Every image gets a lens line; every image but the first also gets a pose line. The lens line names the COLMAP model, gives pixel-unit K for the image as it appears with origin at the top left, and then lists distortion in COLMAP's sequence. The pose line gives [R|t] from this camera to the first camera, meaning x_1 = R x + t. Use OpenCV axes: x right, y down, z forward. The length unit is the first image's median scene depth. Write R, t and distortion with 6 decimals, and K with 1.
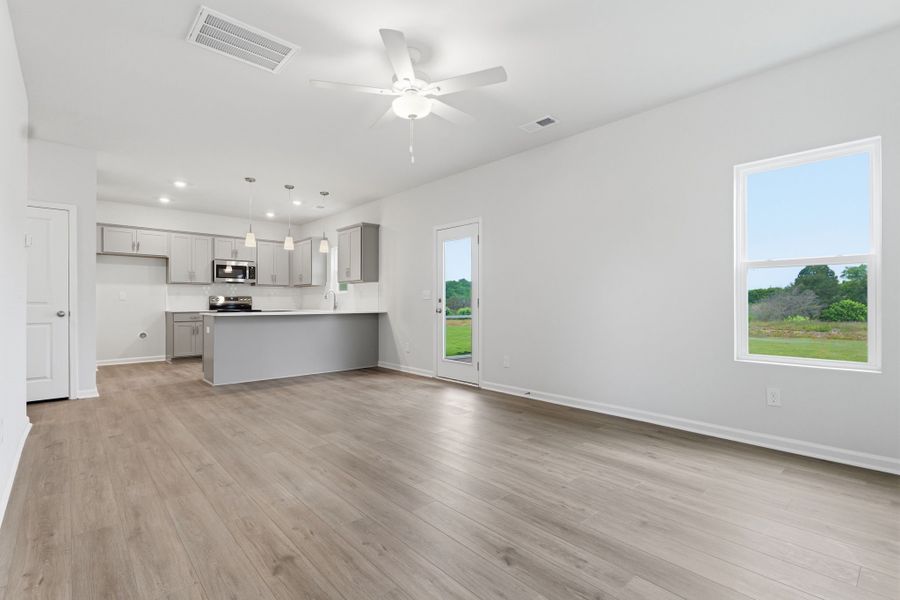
lens RADIAL K [[418.1, 0, 449.2], [0, 418.1, 300.9], [0, 0, 1]] dist [0.000424, 0.000146]
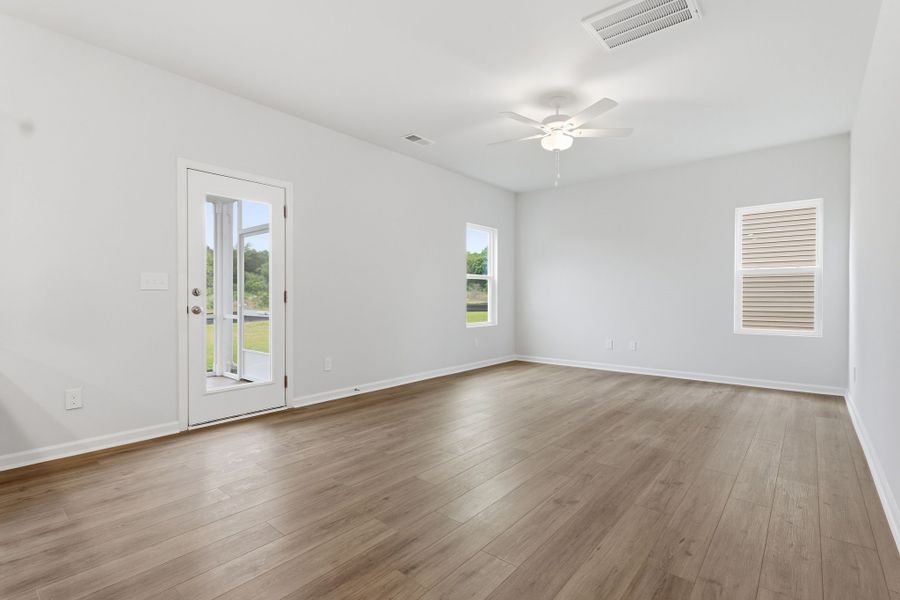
lens RADIAL K [[425.8, 0, 450.0], [0, 425.8, 300.0], [0, 0, 1]] dist [-0.002287, -0.000185]
pose [[-0.135171, -0.007595, 0.990793, -0.724120], [-0.005319, 0.999962, 0.006940, 0.003850], [-0.990808, -0.004332, -0.135207, 0.814593]]
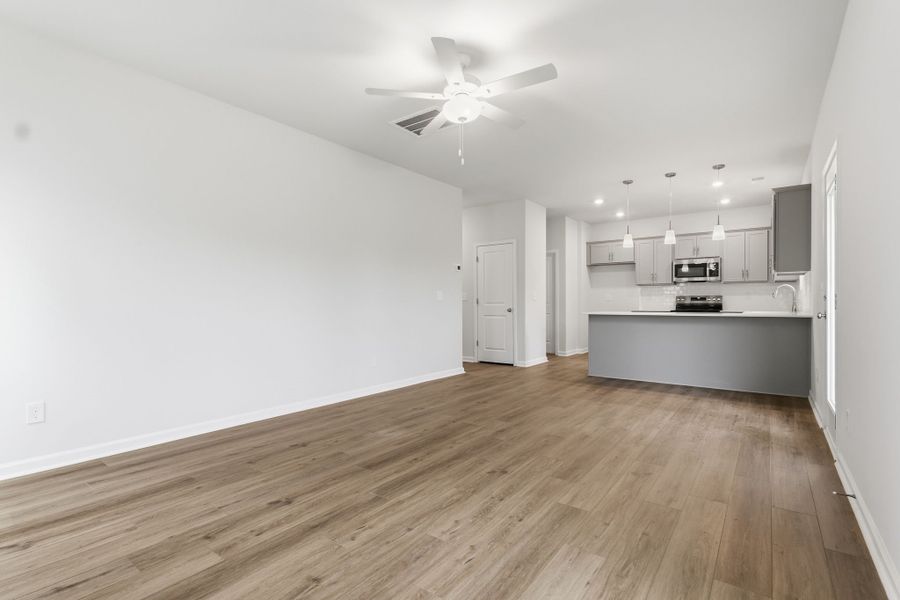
lens RADIAL K [[418.1, 0, 449.2], [0, 418.1, 300.9], [0, 0, 1]] dist [0.000424, 0.000146]
pose [[0.191238, -0.006428, -0.981523, 0.493971], [0.005932, 0.999968, -0.005393, 0.003669], [0.981526, -0.004791, 0.191270, 0.419941]]
